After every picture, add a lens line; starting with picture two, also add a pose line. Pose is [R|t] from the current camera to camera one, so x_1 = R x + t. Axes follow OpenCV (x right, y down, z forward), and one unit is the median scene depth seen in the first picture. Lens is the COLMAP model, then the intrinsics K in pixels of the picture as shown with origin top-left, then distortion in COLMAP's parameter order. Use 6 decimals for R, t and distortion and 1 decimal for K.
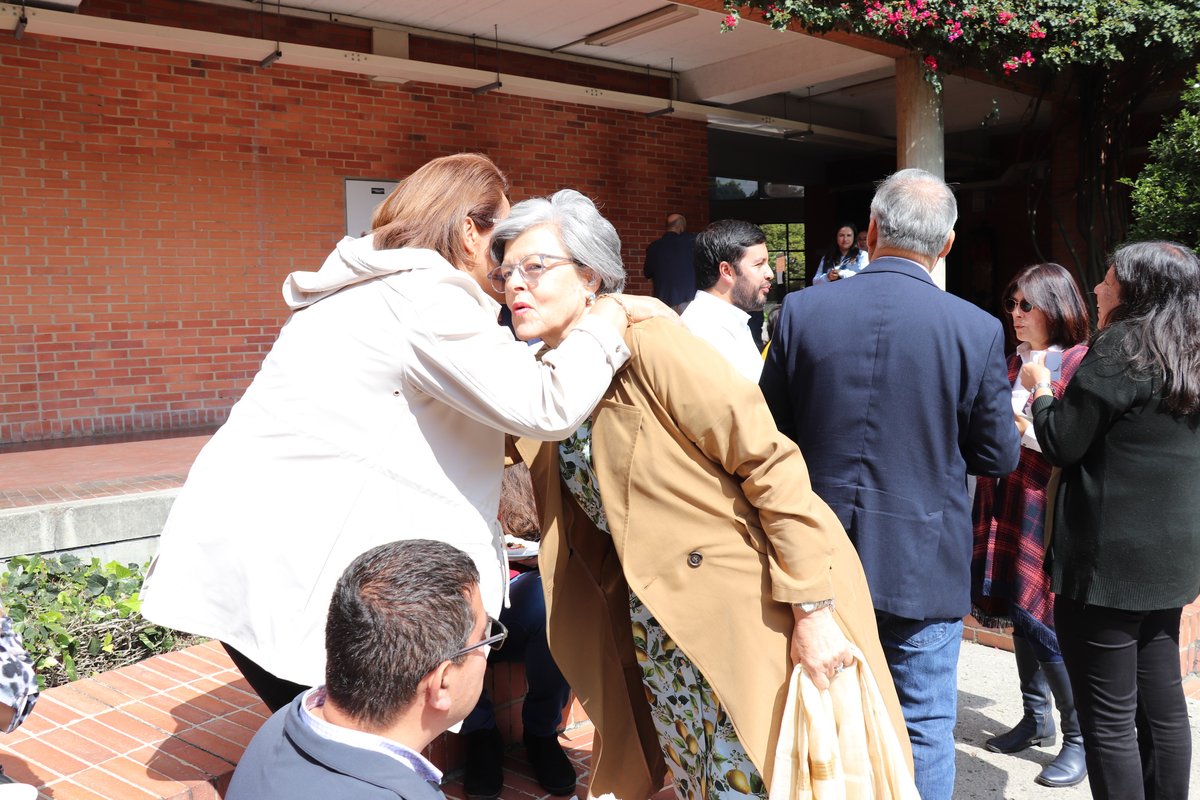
lens RADIAL K [[1027.5, 0, 576.3], [0, 1027.5, 380.6], [0, 0, 1]] dist [-0.117562, 0.057533]
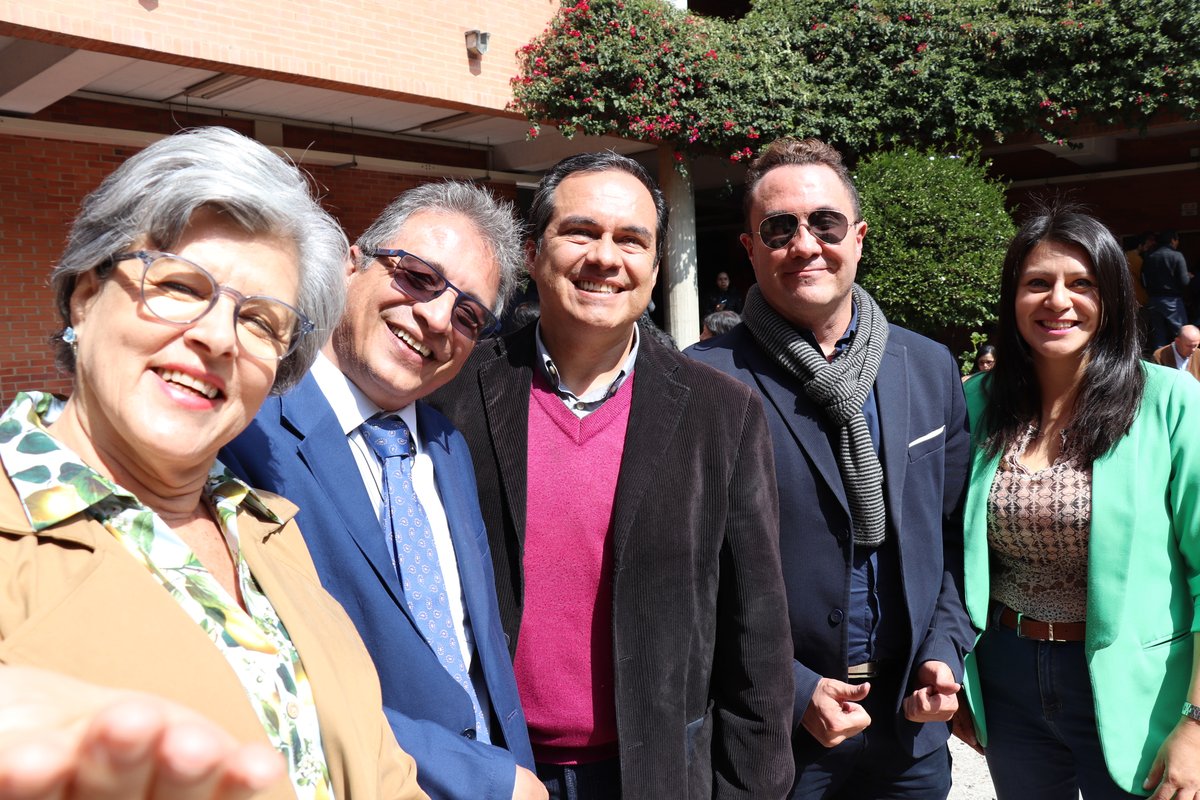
lens RADIAL K [[1027.5, 0, 604.4], [0, 1027.5, 402.2], [0, 0, 1]] dist [-0.117562, 0.057533]
pose [[0.977549, -0.032284, 0.208222, -0.051012], [0.031263, 0.999478, 0.008191, 0.008454], [-0.208378, -0.001497, 0.978047, -0.357664]]
